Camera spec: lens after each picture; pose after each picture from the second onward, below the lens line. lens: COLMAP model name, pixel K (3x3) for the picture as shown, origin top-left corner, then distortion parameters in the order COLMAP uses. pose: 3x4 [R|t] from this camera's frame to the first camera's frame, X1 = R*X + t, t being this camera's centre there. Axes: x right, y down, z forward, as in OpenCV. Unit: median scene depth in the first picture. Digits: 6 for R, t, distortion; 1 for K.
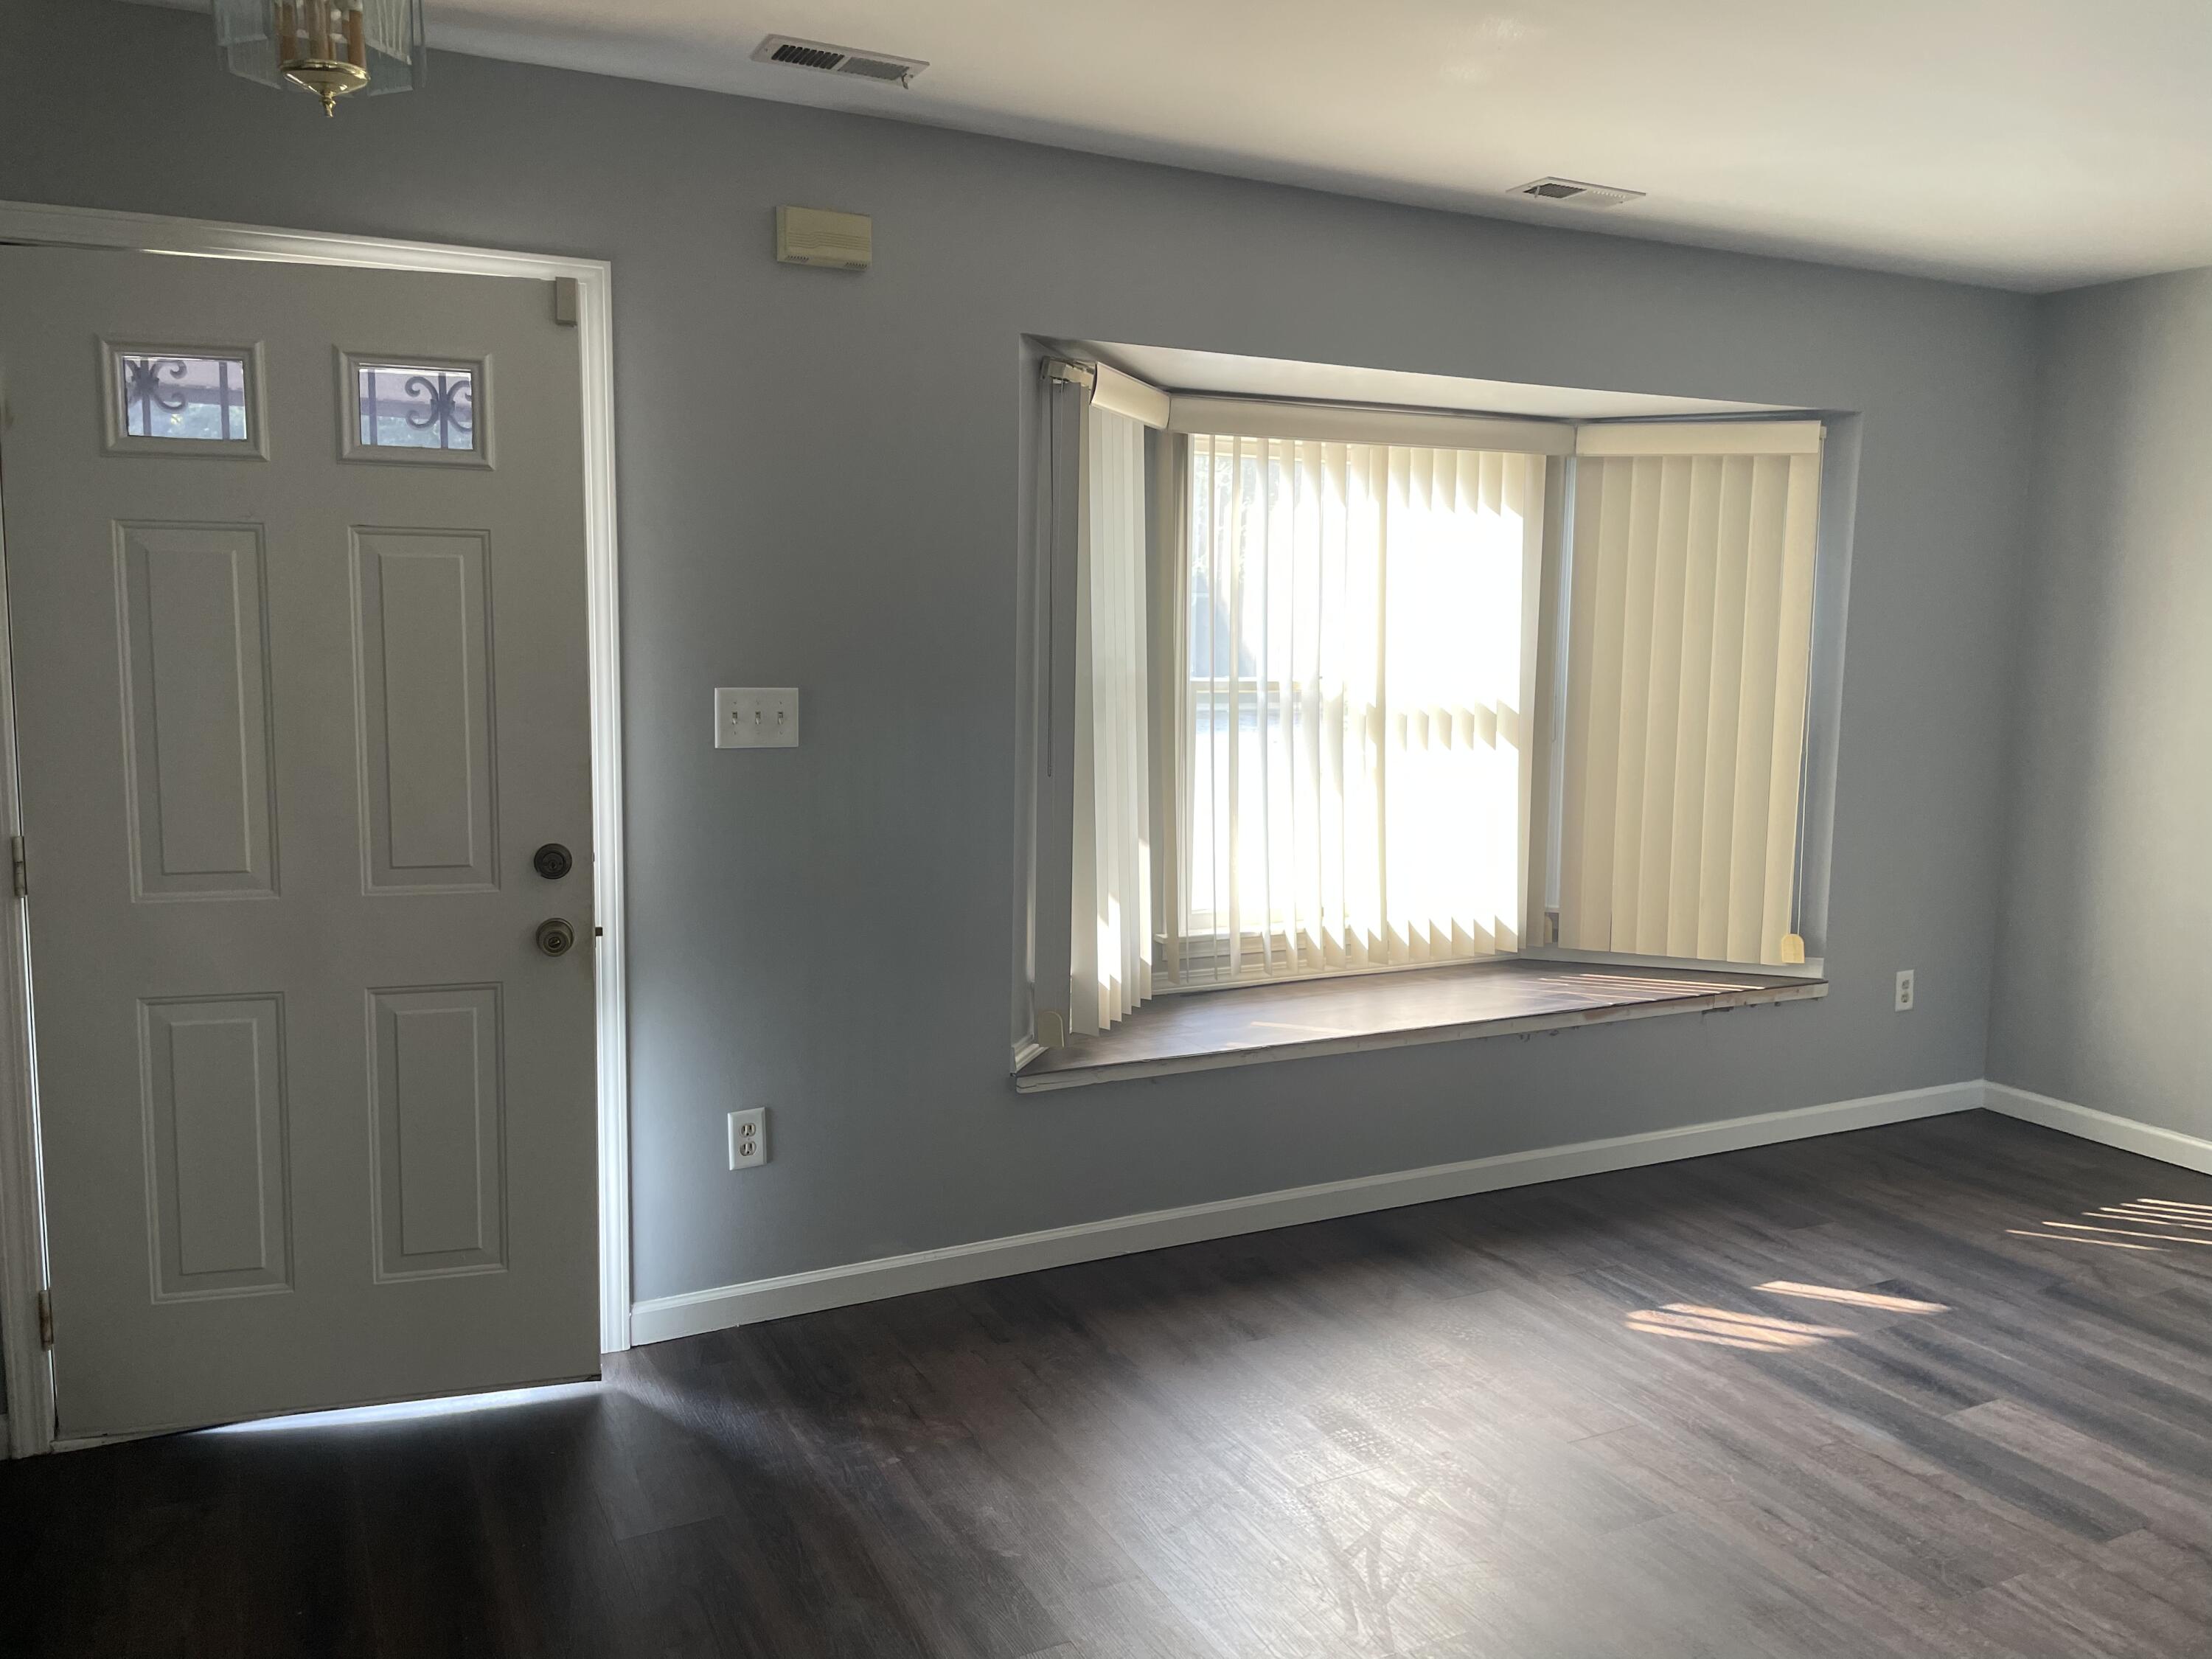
lens RADIAL K [[1709.5, 0, 1102.4], [0, 1709.5, 827.4], [0, 0, 1]] dist [0.015661, 0.000004]
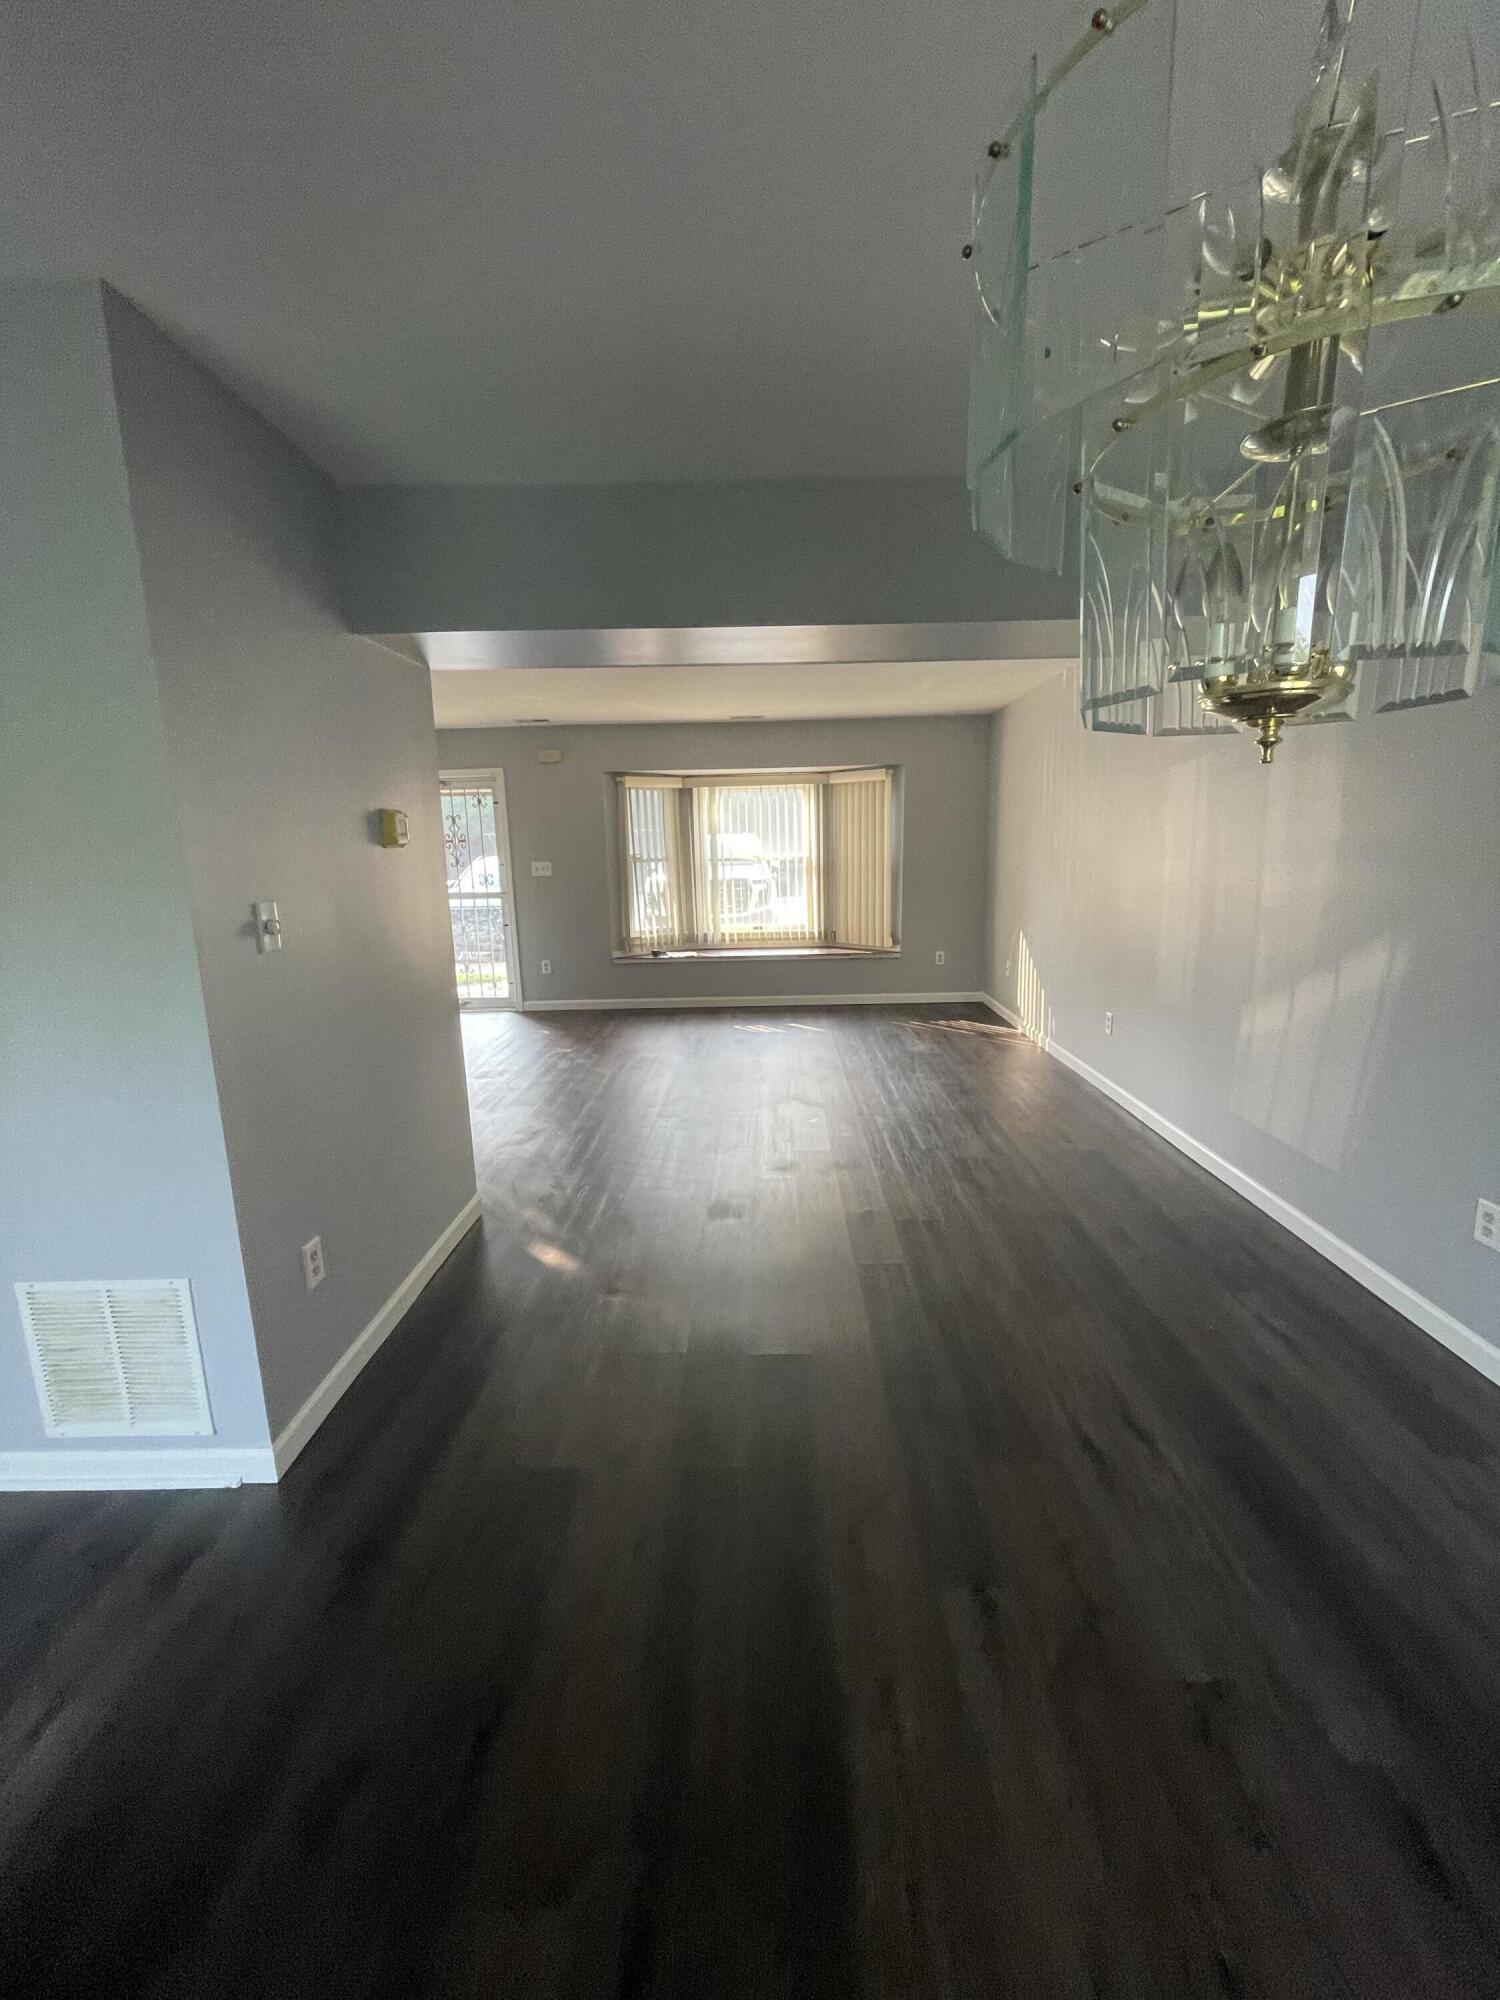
lens RADIAL K [[803.4, 0, 749.0], [0, 803.4, 1001.0], [0, 0, 1]] dist [0.003276, 0.002590]
pose [[0.884317, 0.058258, -0.463239, 0.871515], [-0.021988, 0.996280, 0.083320, 0.062554], [0.466370, -0.063496, 0.882308, -0.408992]]
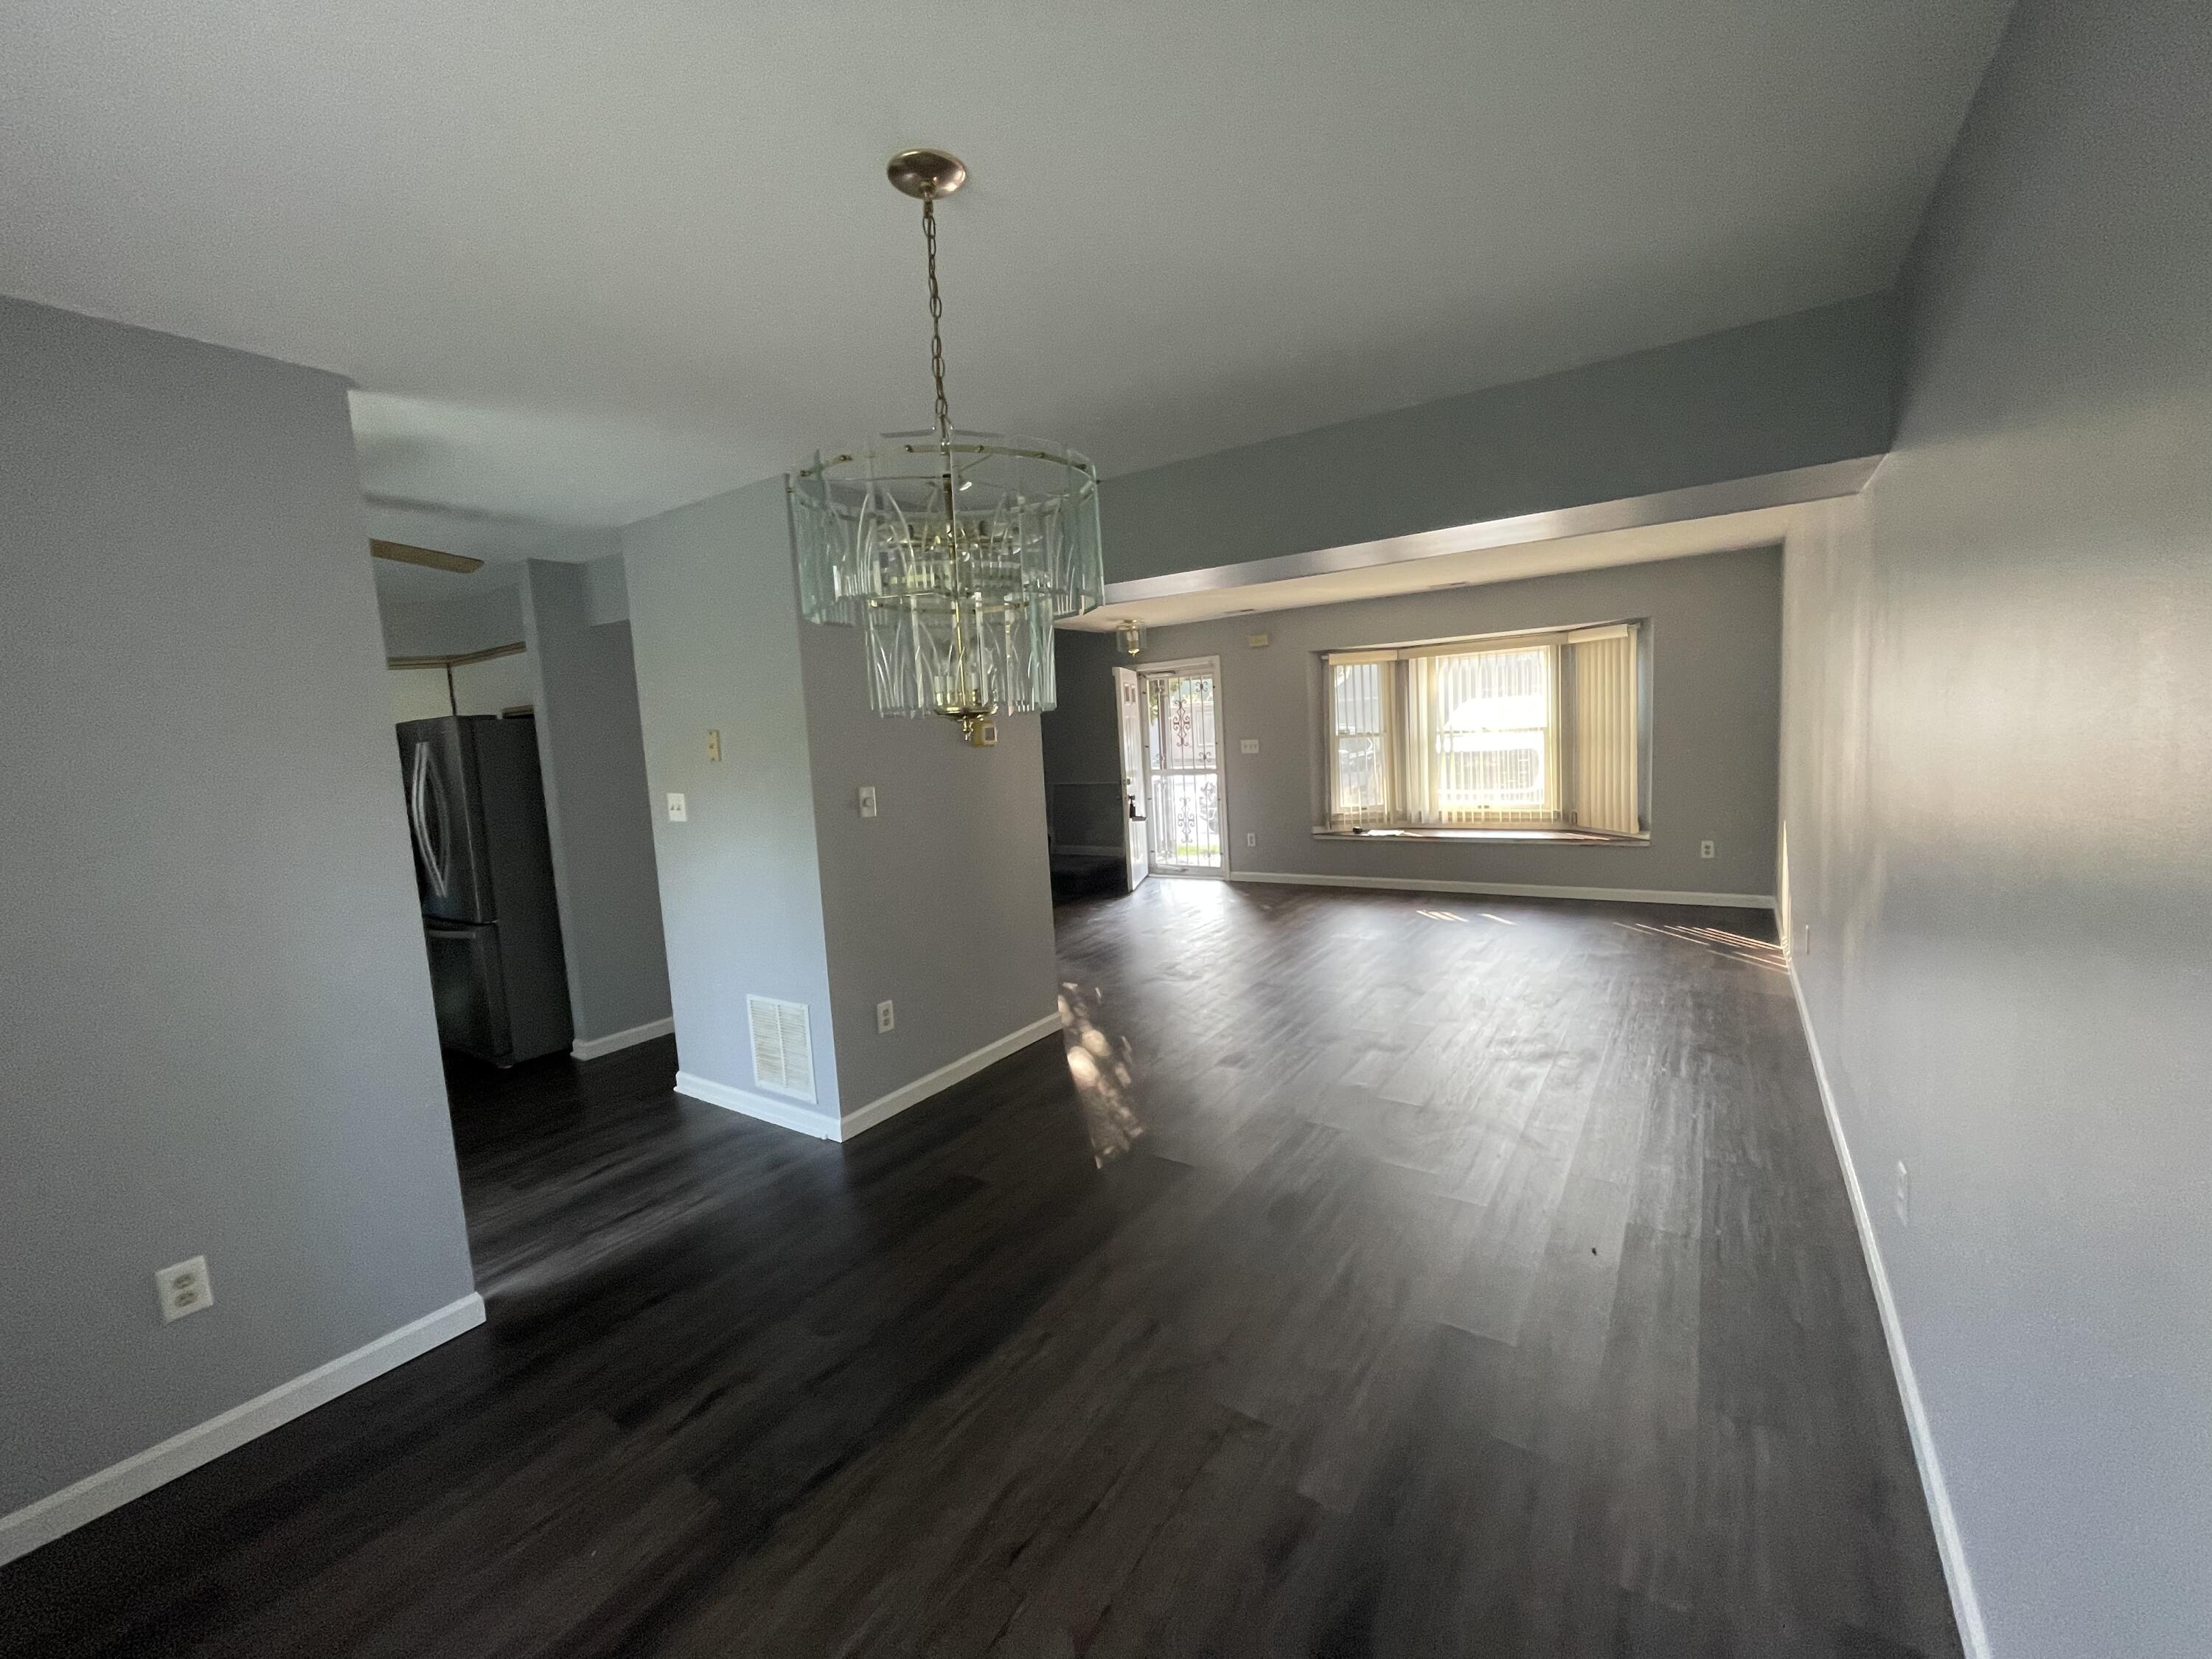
lens RADIAL K [[888.6, 0, 1103.9], [0, 888.6, 822.8], [0, 0, 1]] dist [0.003276, 0.002590]
pose [[0.485804, 0.052153, -0.872511, 1.200025], [-0.039692, 0.998505, 0.037584, 0.046403], [0.873166, 0.016373, 0.487147, -0.351110]]
